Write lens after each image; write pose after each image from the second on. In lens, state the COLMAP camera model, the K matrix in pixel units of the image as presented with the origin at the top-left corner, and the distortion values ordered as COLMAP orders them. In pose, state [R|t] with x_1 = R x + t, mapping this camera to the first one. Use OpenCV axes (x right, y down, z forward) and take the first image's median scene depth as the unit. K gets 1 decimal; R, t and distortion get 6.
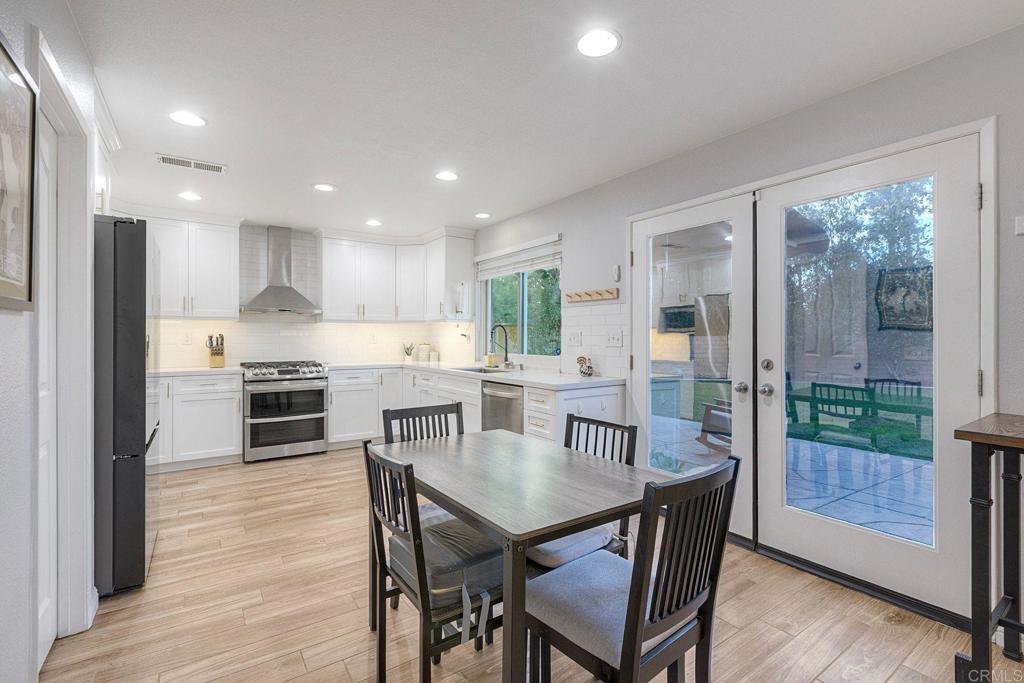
lens RADIAL K [[461.1, 0, 516.0], [0, 461.1, 338.1], [0, 0, 1]] dist [-0.000369, 0.001464]
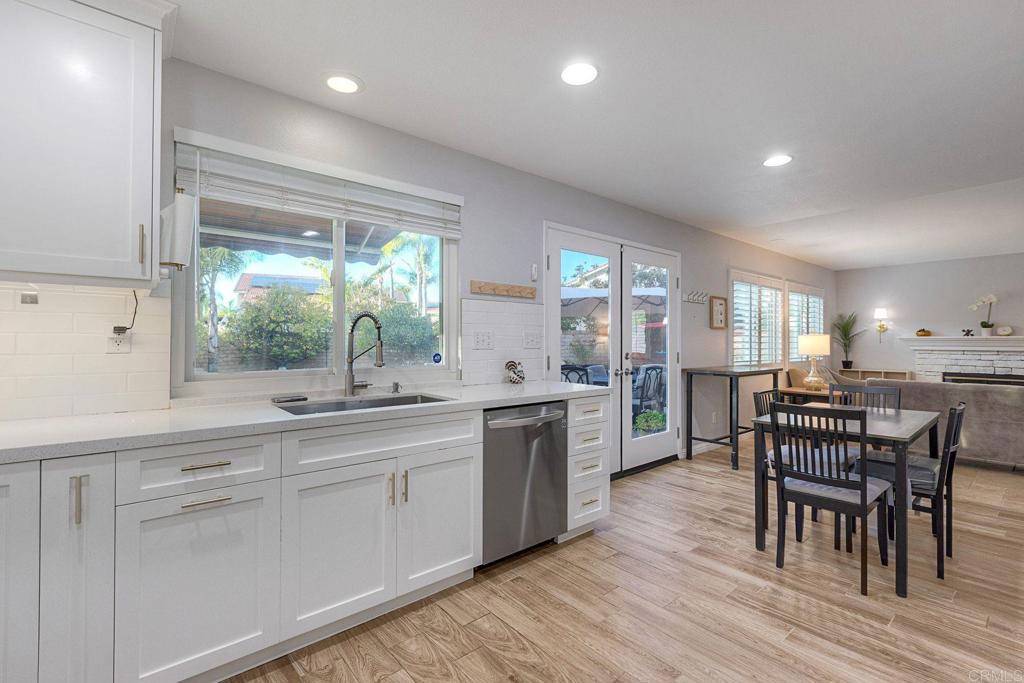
lens RADIAL K [[461.1, 0, 511.9], [0, 461.1, 338.7], [0, 0, 1]] dist [-0.000369, 0.001464]
pose [[-0.090123, 0.000272, 0.995931, -0.762031], [-0.004989, 0.999987, -0.000725, -0.000747], [-0.995918, -0.005034, -0.090120, 1.161836]]
